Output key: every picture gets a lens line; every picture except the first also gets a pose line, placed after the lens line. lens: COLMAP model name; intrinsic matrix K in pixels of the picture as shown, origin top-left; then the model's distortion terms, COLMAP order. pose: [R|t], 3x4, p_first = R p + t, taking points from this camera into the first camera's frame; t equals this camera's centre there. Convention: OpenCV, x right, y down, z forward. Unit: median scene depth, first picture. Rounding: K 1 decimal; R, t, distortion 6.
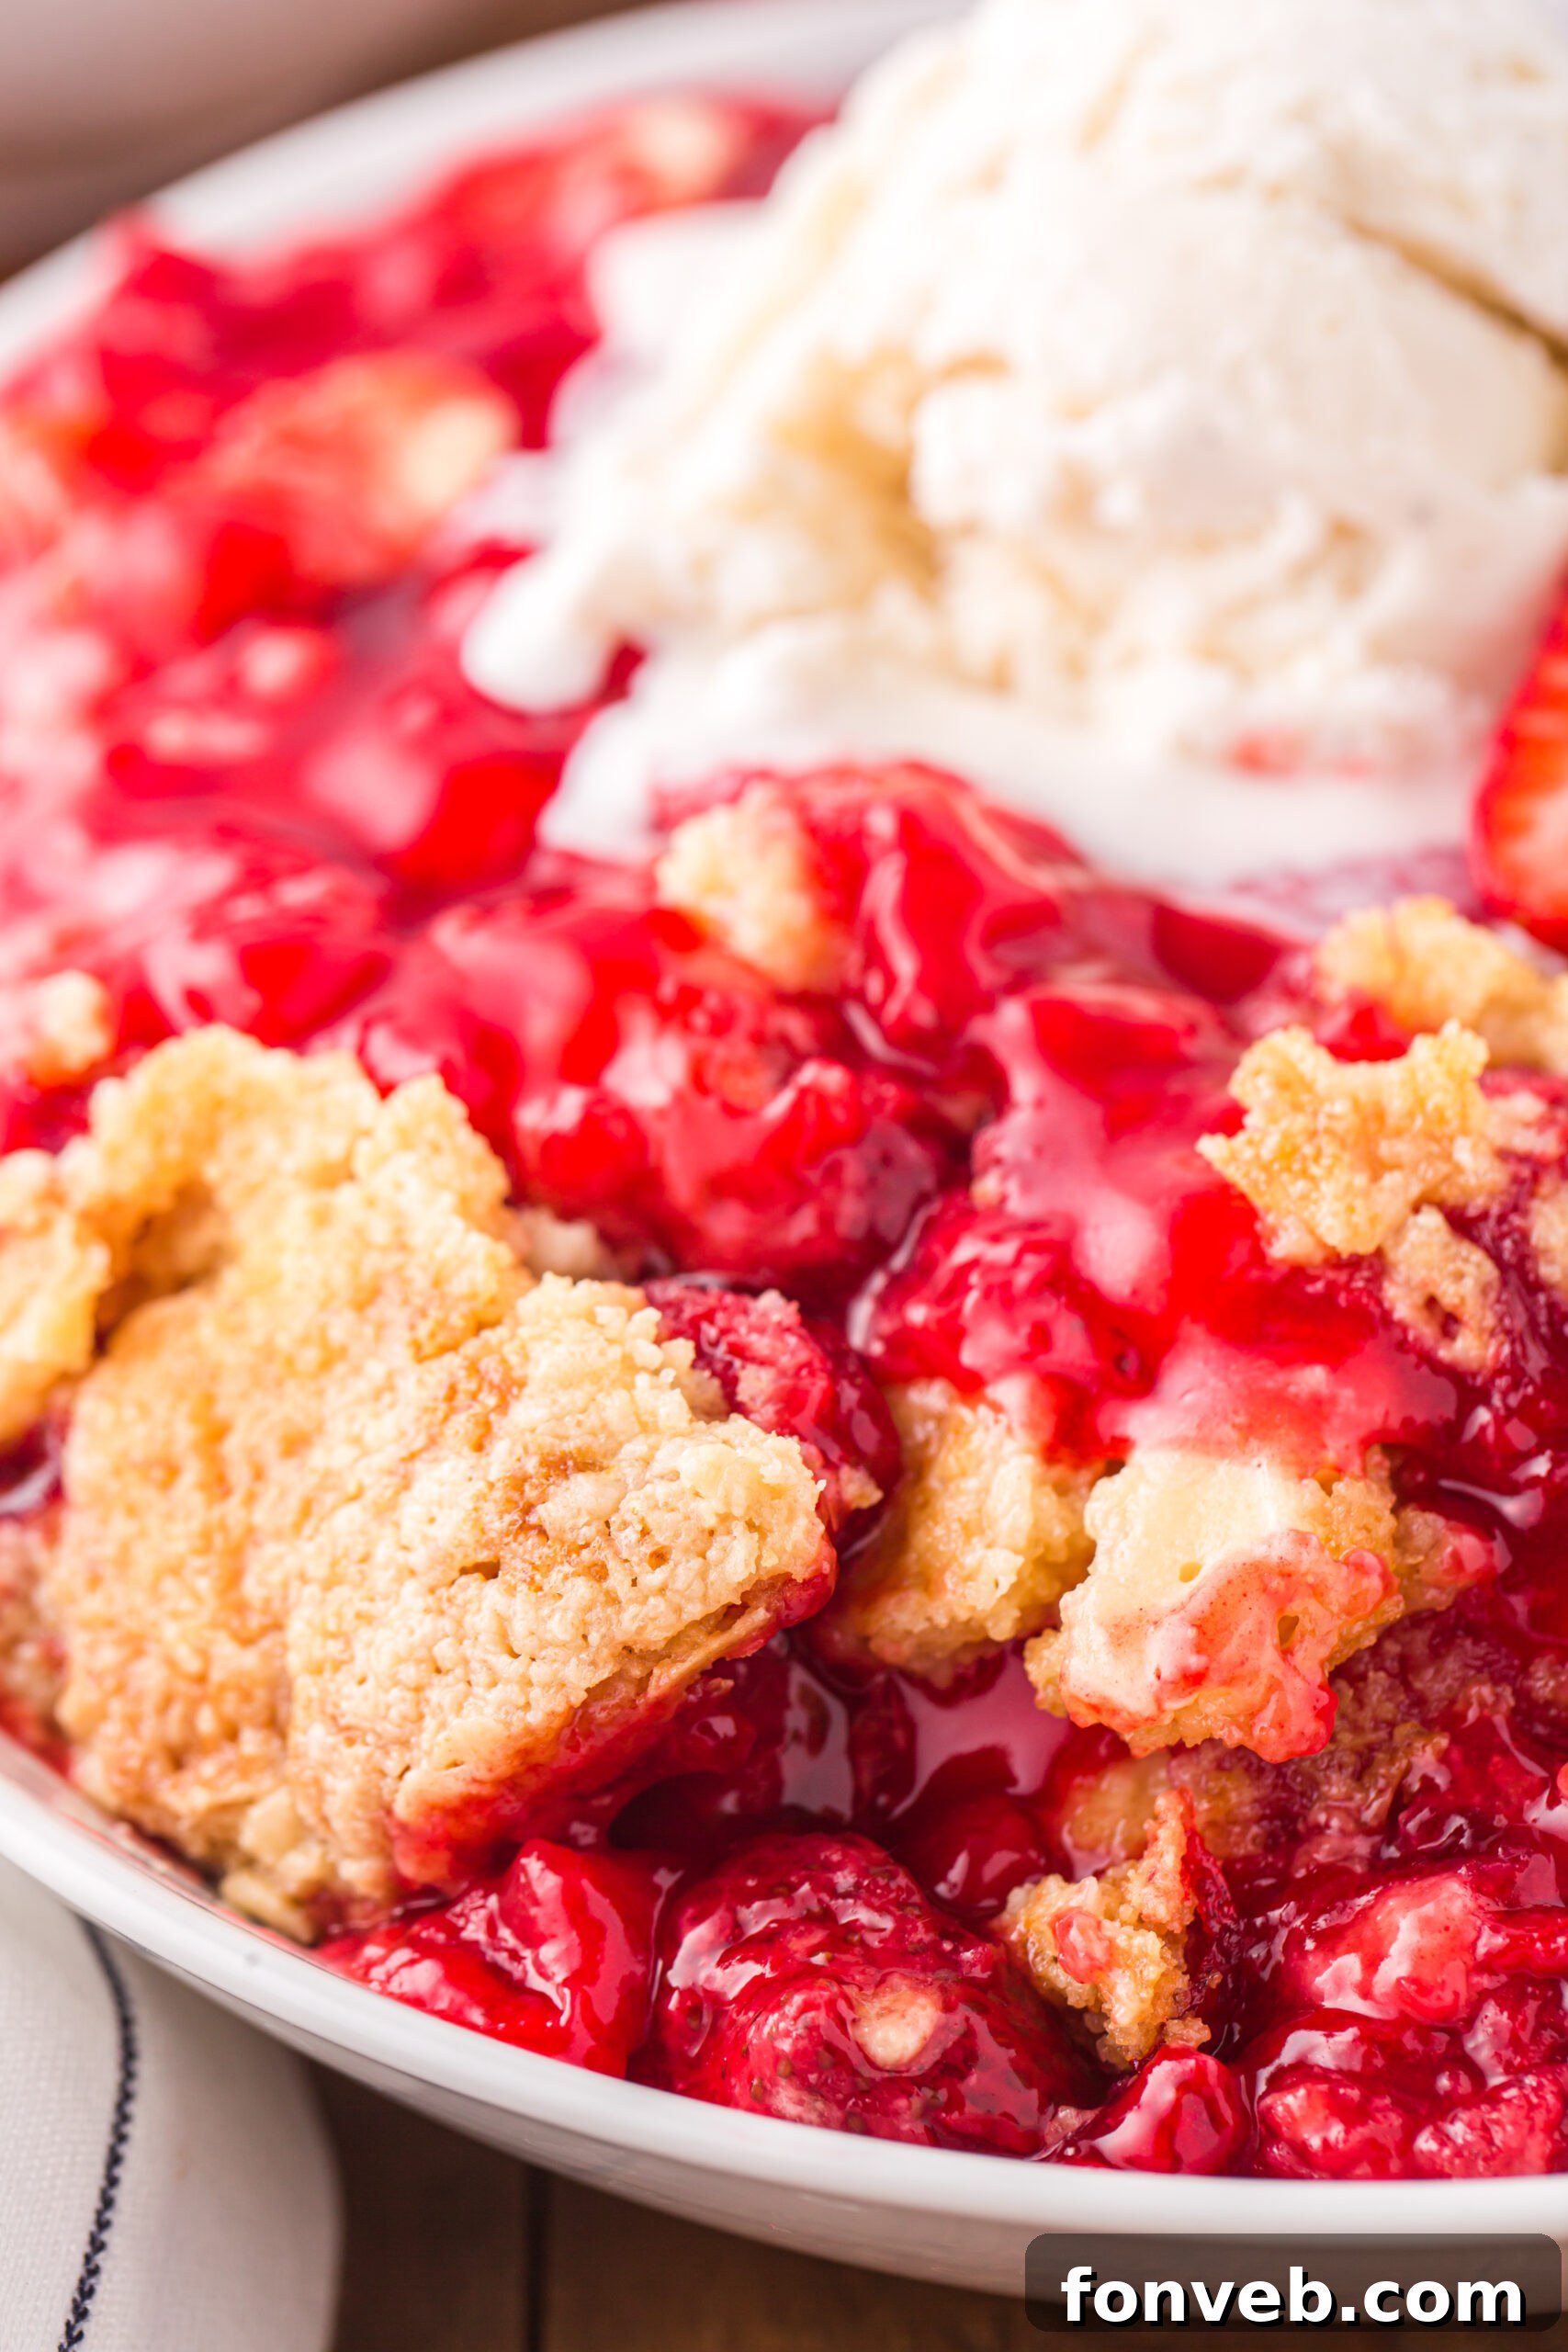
lens RADIAL K [[9350.5, 0, 801.4], [0, 9350.5, 1173.4], [0, 0, 1]] dist [-0.043736, 0.000000]
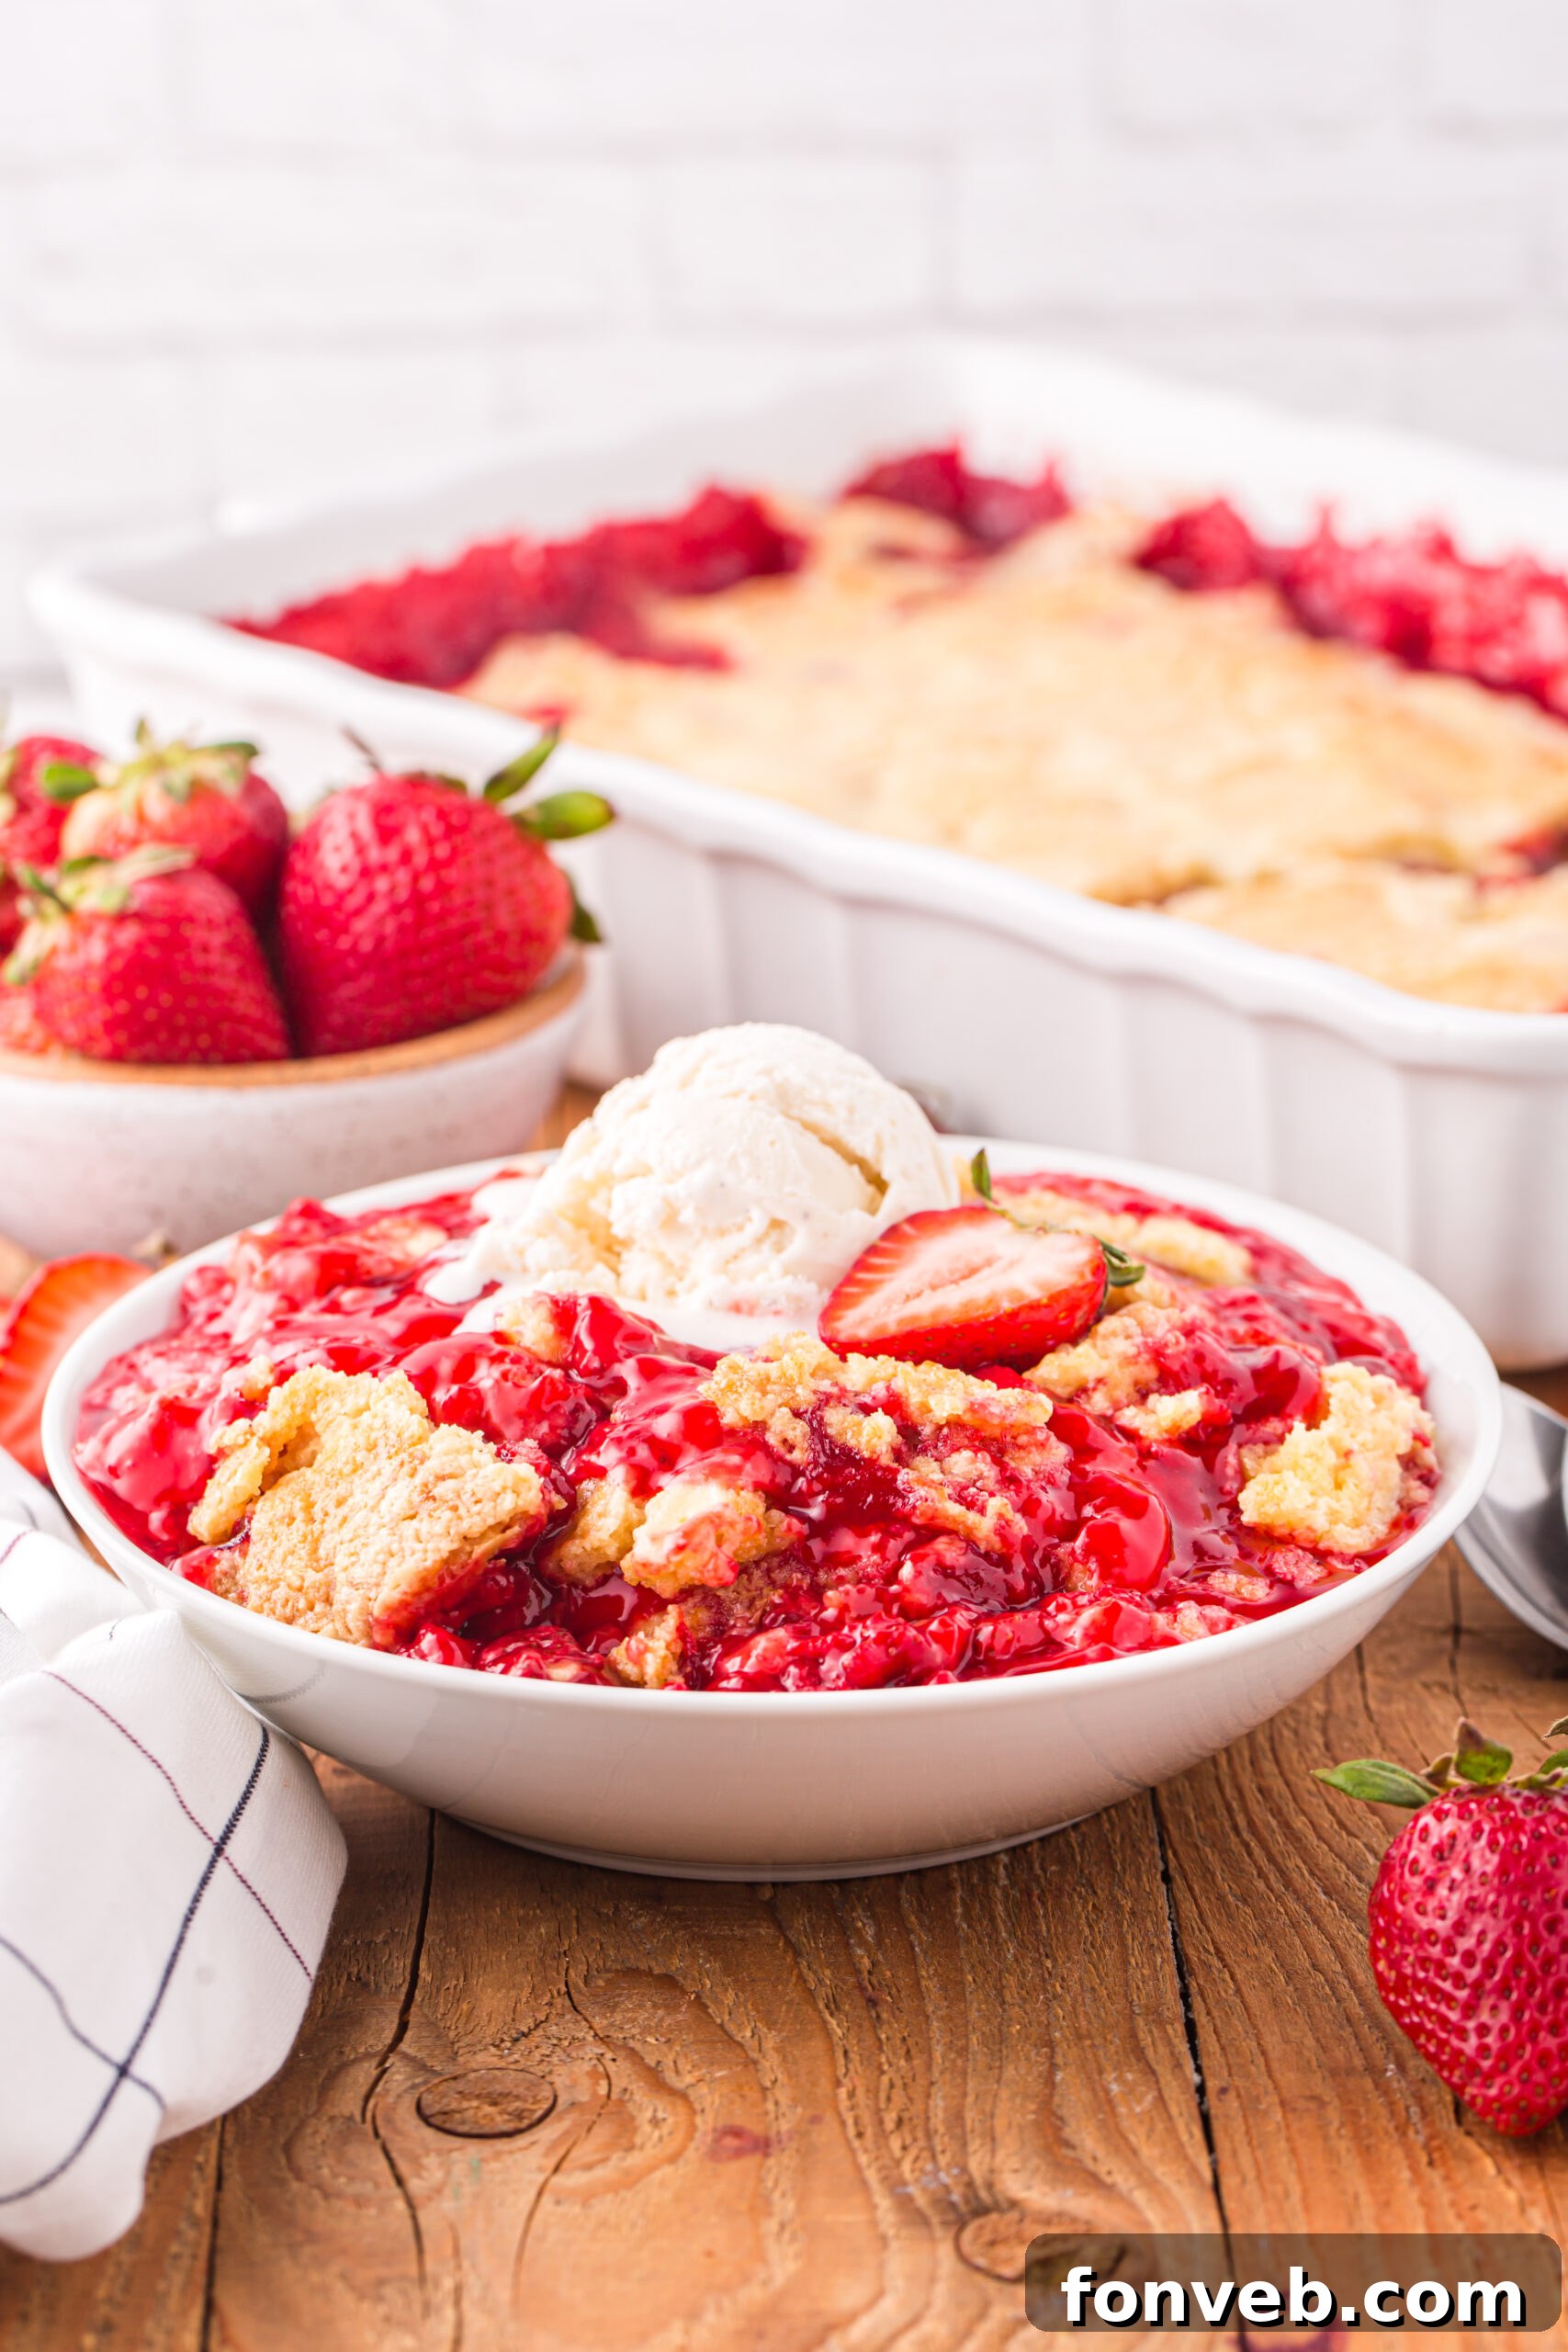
lens RADIAL K [[8453.5, 0, 552.4], [0, 8453.5, 995.3], [0, 0, 1]] dist [0.700633, 0.000000]
pose [[0.998648, 0.018198, -0.048694, 0.114508], [-0.033995, 0.937284, -0.346906, 0.706087], [0.039327, 0.348092, 0.936635, -1.221271]]
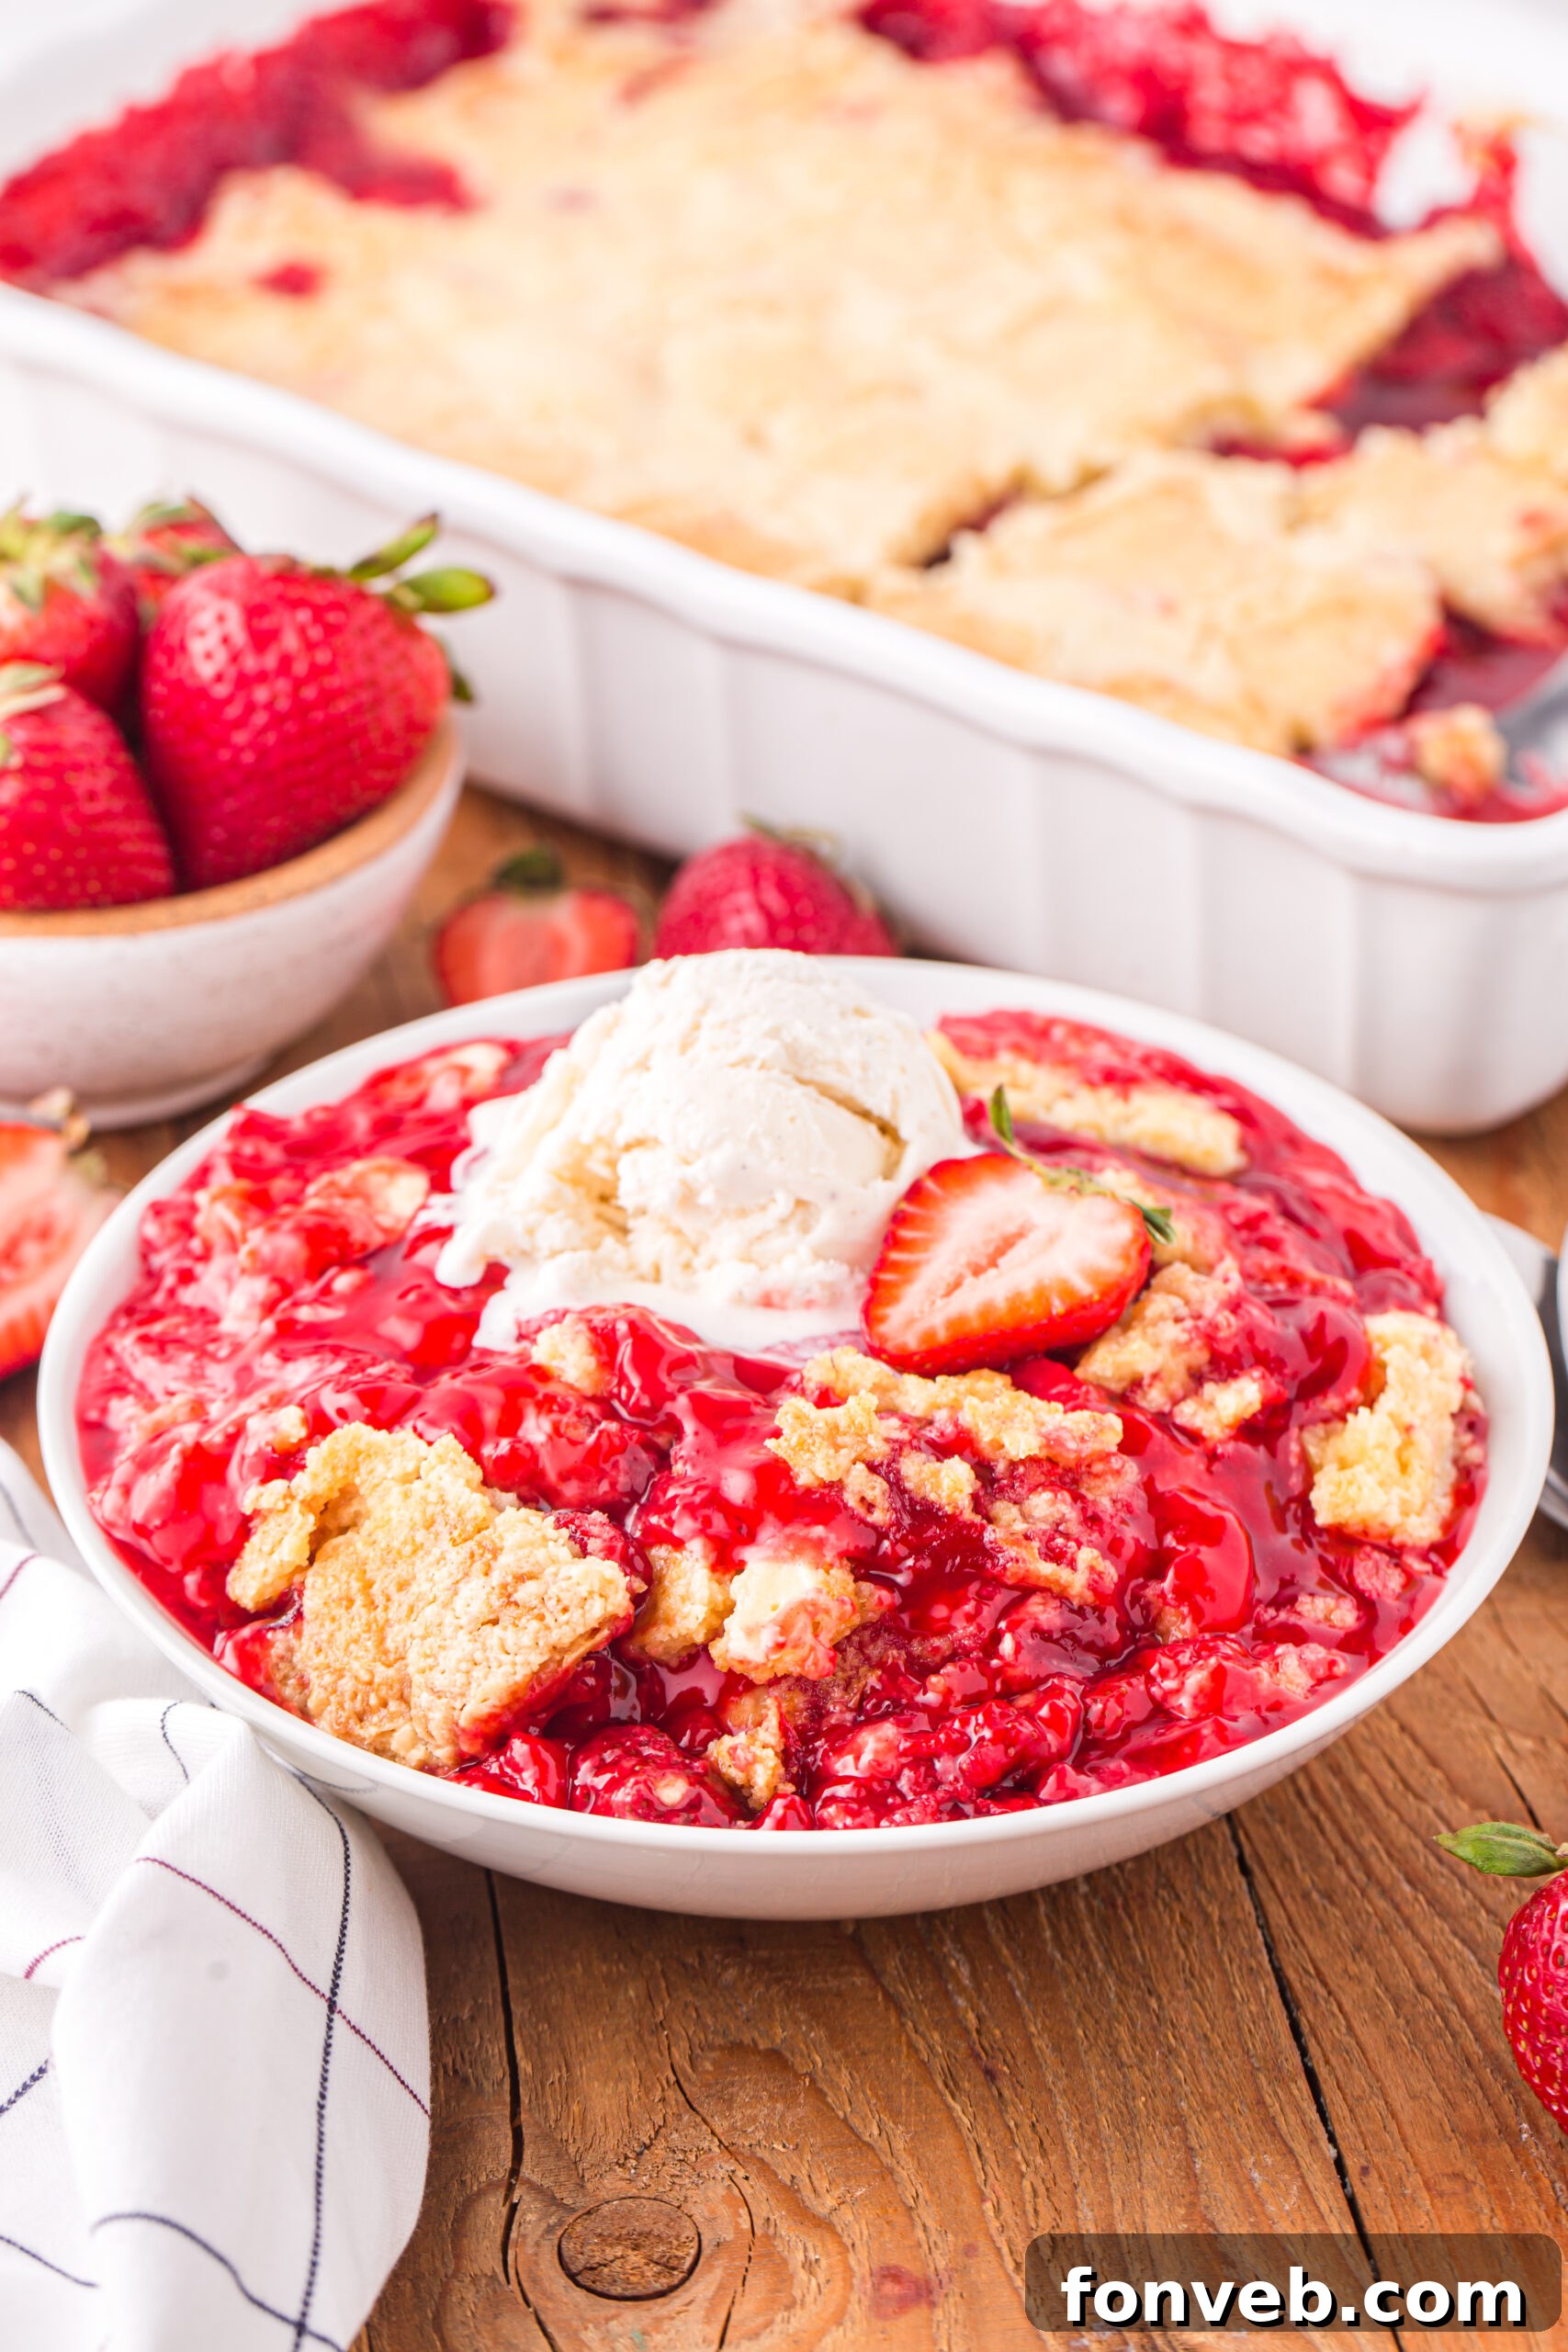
lens RADIAL K [[8453.5, 0, 756.8], [0, 8453.5, 1045.6], [0, 0, 1]] dist [0.700633, 0.000000]
pose [[0.994486, -0.042568, 0.095836, -0.171013], [0.053968, 0.991343, -0.119695, 0.161699], [-0.089912, 0.124208, 0.988174, -1.236815]]
